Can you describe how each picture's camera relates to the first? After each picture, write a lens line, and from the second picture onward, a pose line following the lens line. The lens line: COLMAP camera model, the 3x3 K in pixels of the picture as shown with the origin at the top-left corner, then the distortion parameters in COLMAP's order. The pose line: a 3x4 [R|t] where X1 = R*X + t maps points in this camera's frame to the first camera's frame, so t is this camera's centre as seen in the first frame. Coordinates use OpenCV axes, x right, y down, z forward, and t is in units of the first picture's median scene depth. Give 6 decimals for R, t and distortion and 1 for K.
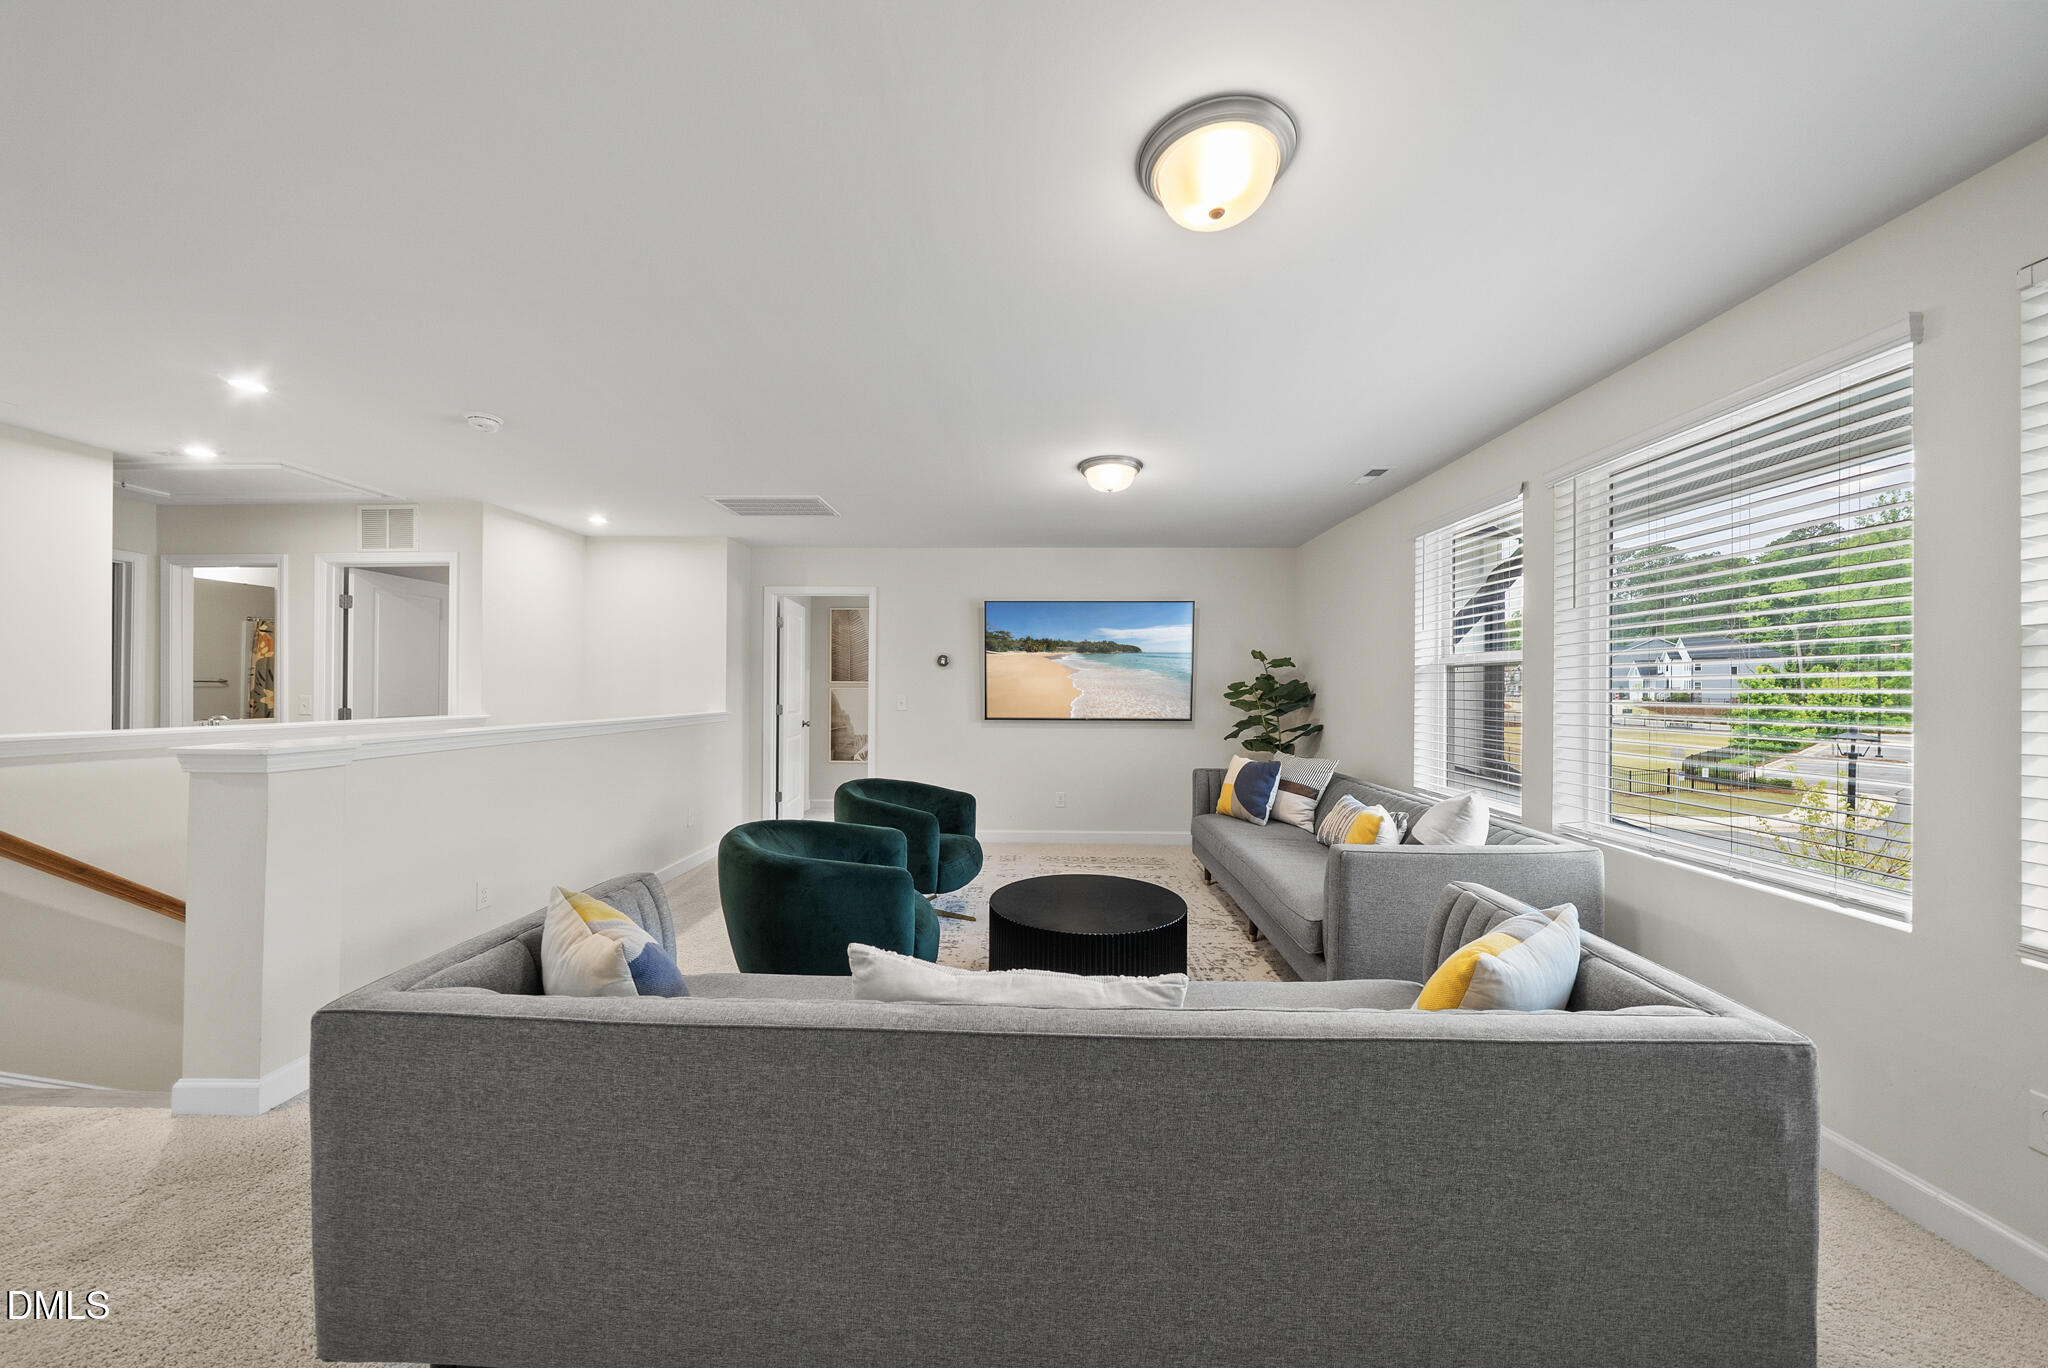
lens RADIAL K [[710.3, 0, 973.0], [0, 710.3, 680.0], [0, 0, 1]] dist [-0.008682, -0.000096]
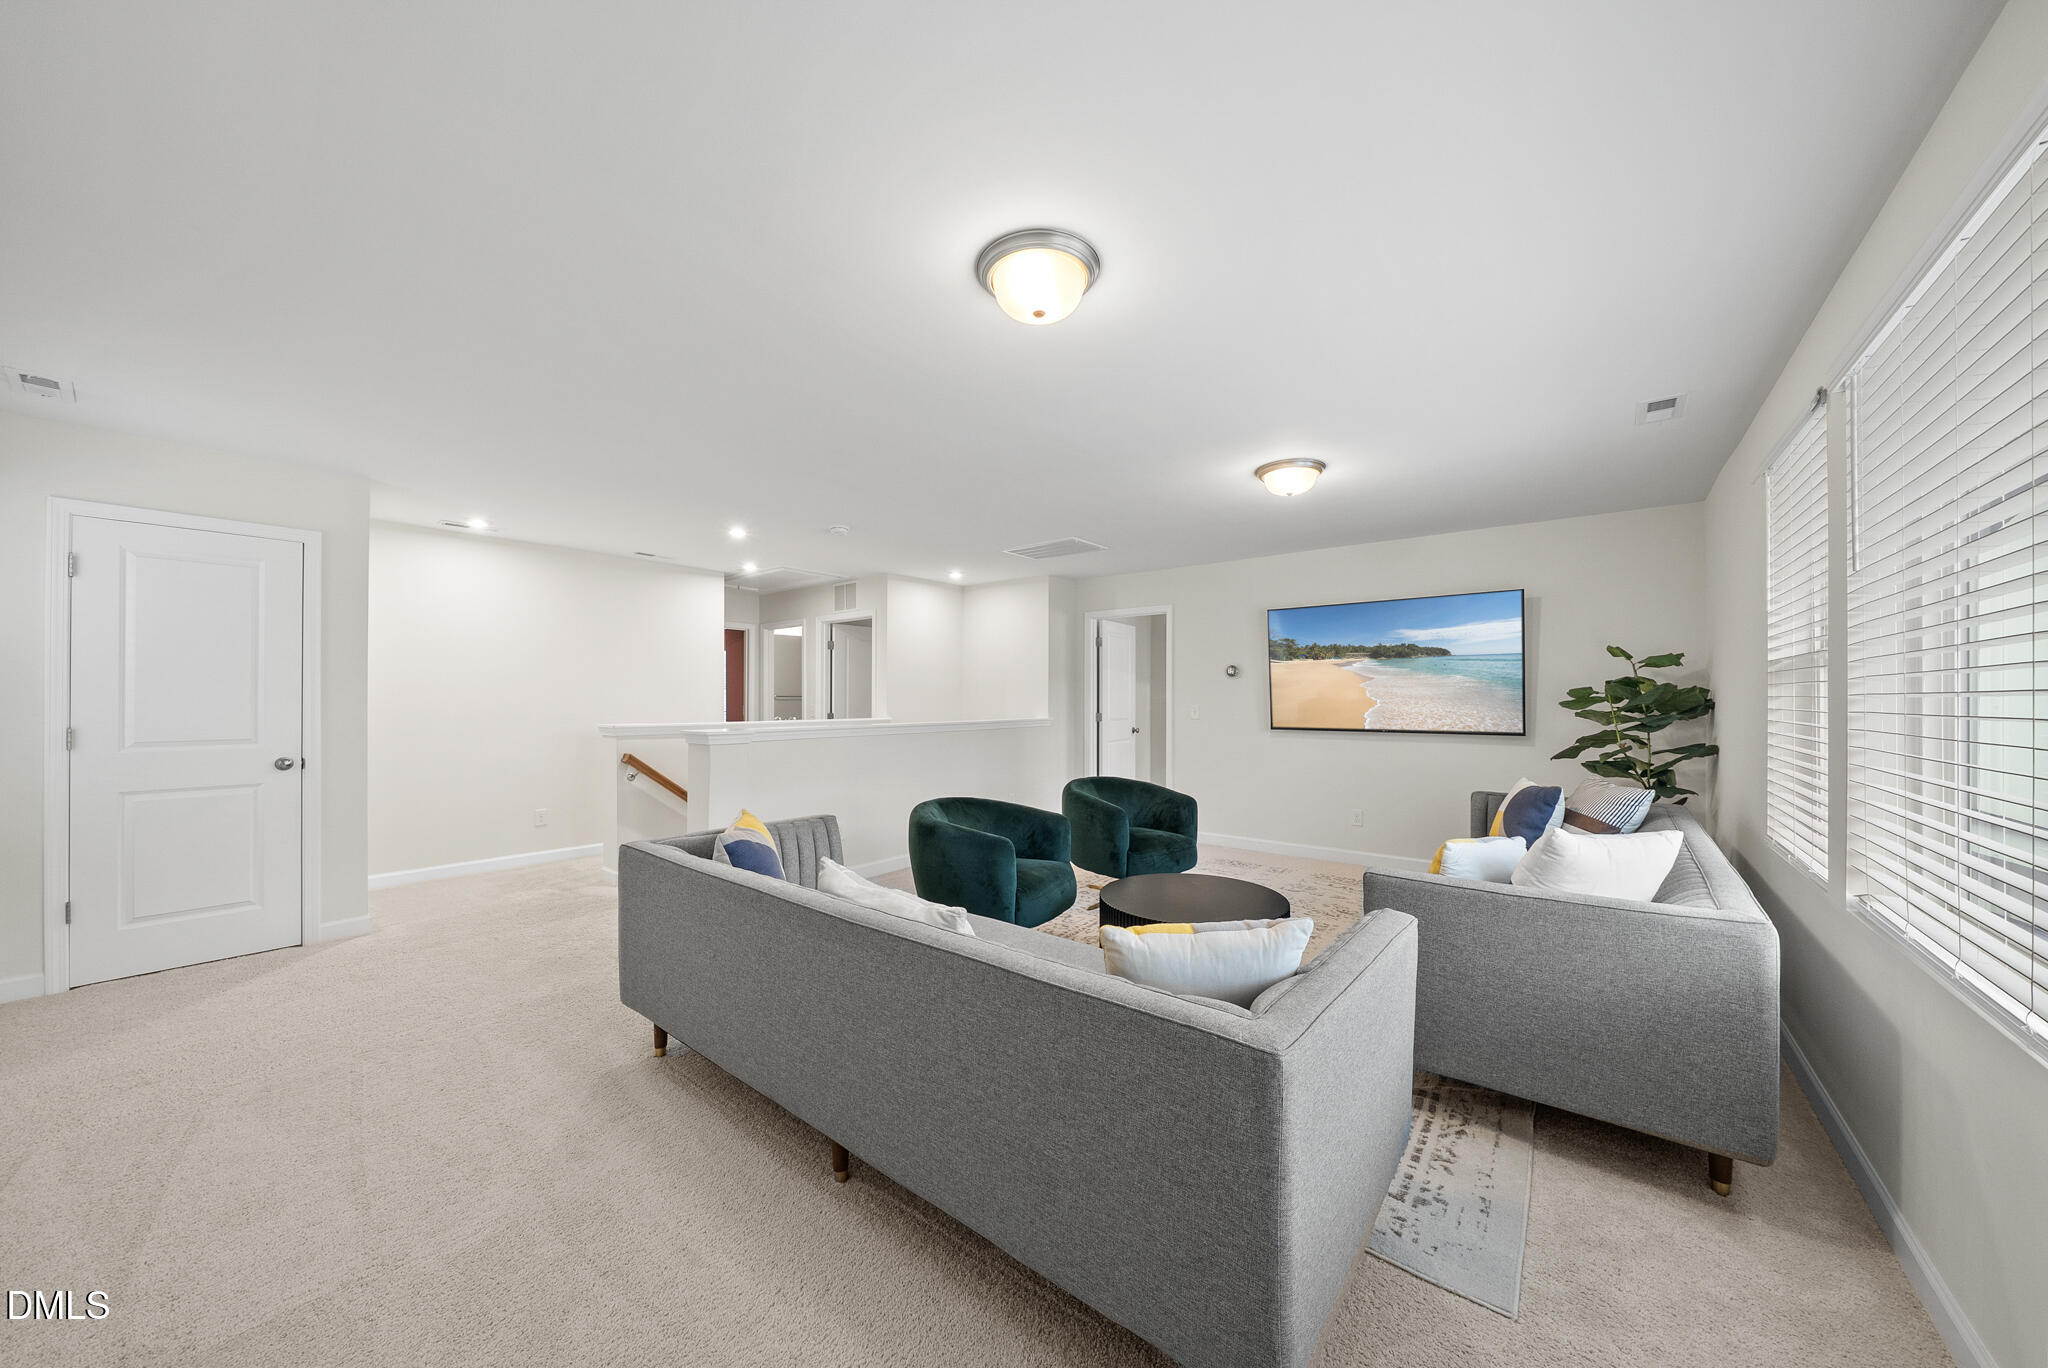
lens RADIAL K [[709.3, 0, 1018.9], [0, 709.3, 687.3], [0, 0, 1]] dist [-0.008560, -0.000116]
pose [[0.791776, -0.015115, -0.610625, 0.416237], [0.011827, 0.999886, -0.009415, 0.002677], [0.610698, 0.000233, 0.791864, -0.001683]]
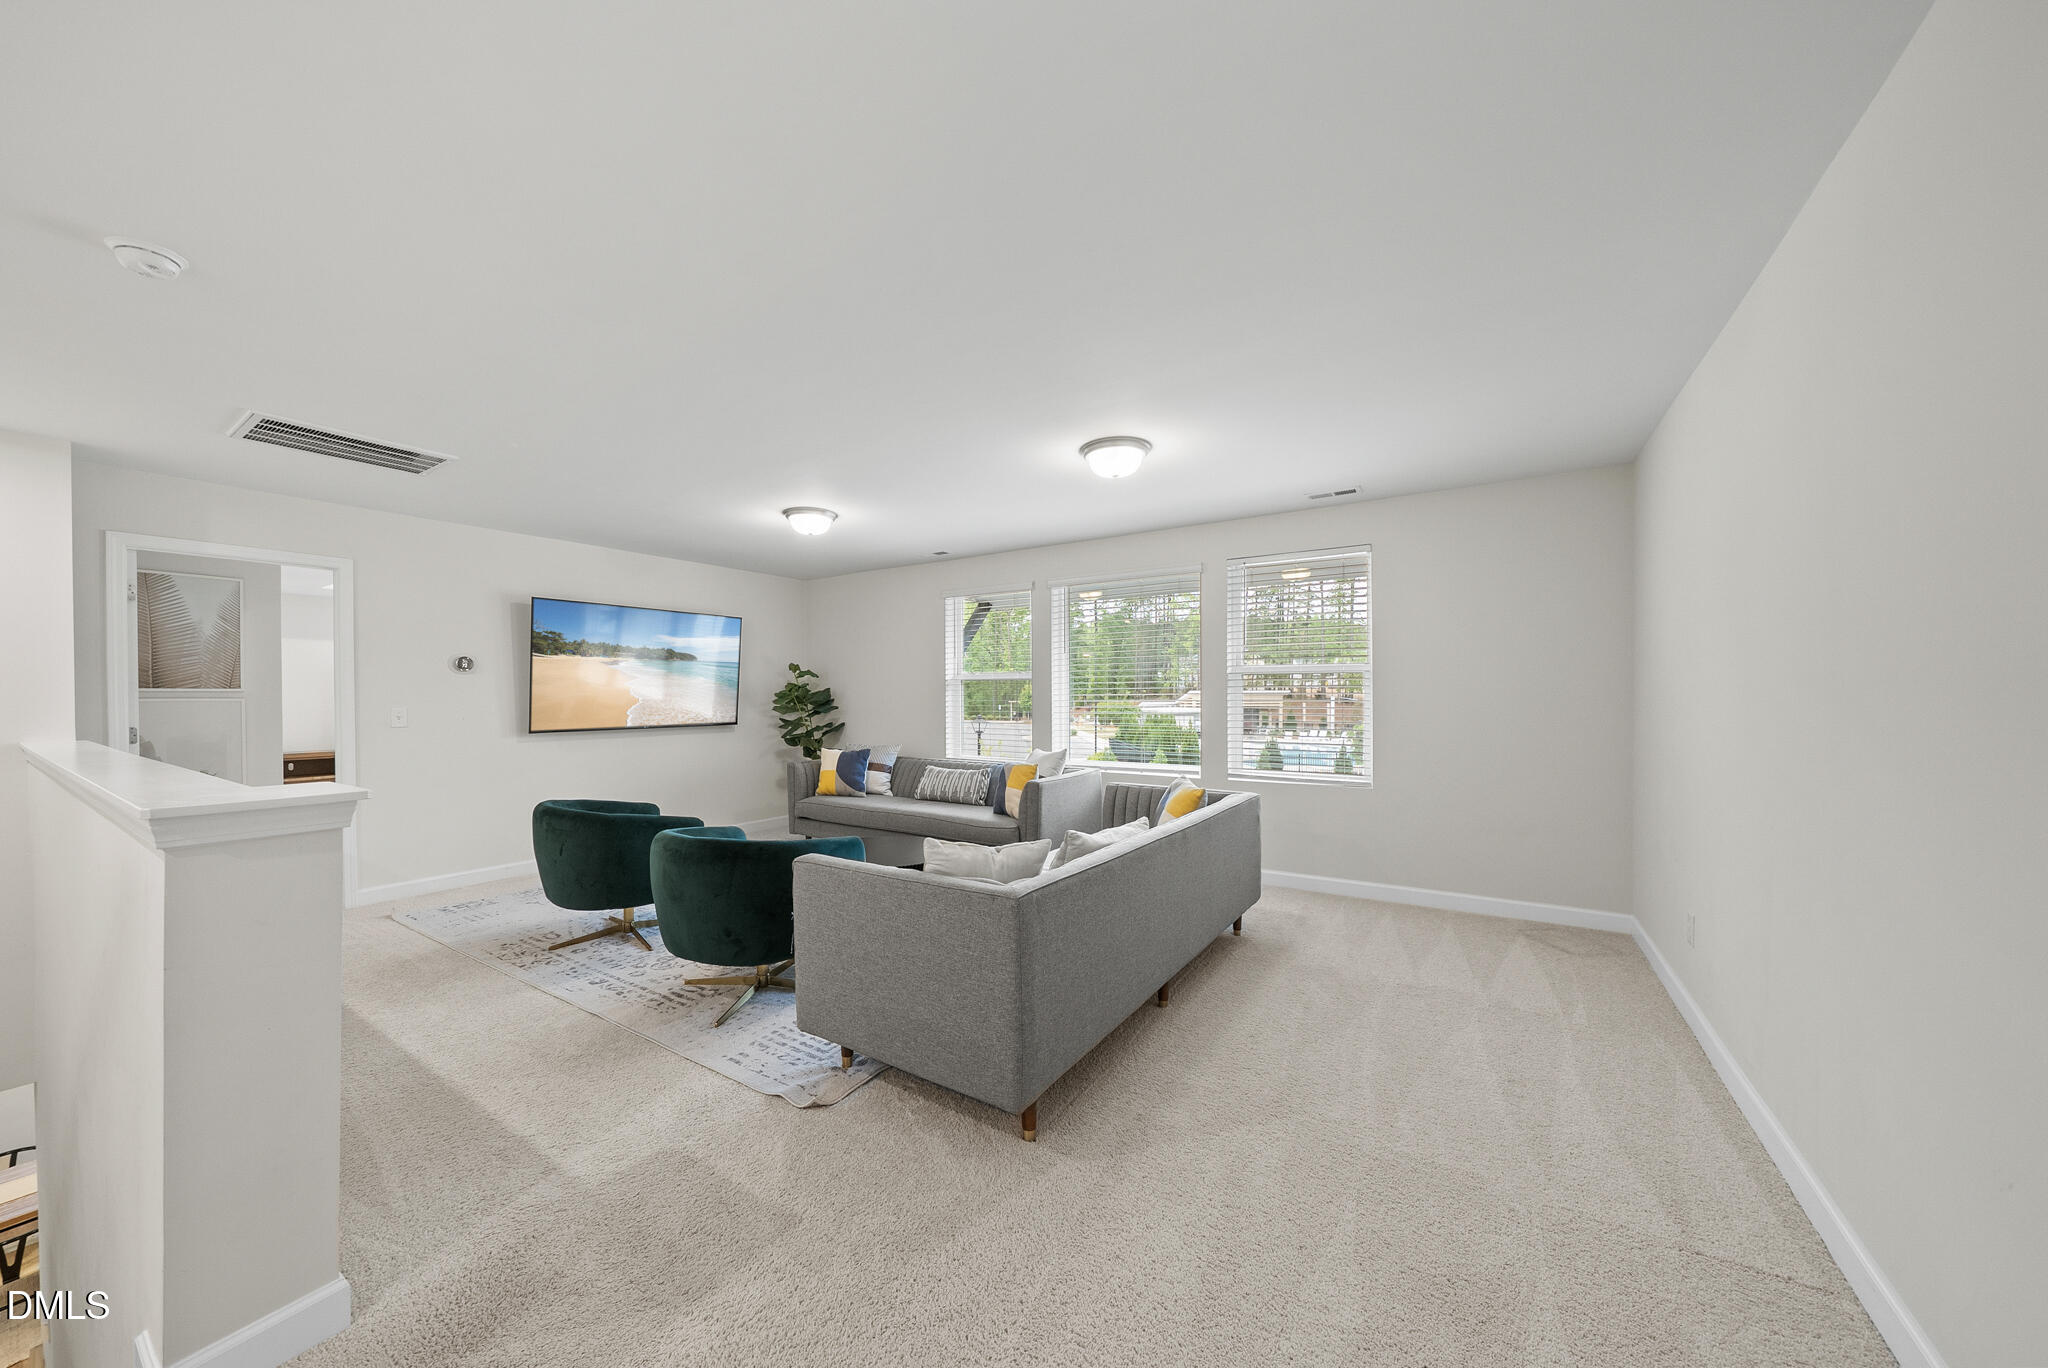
lens RADIAL K [[704.3, 0, 1028.5], [0, 704.3, 685.9], [0, 0, 1]] dist [-0.000335, -0.003629]
pose [[0.529702, 0.006171, 0.848161, -0.472145], [-0.004522, 0.999980, -0.004451, 0.000584], [-0.848172, -0.001478, 0.529719, 0.028559]]
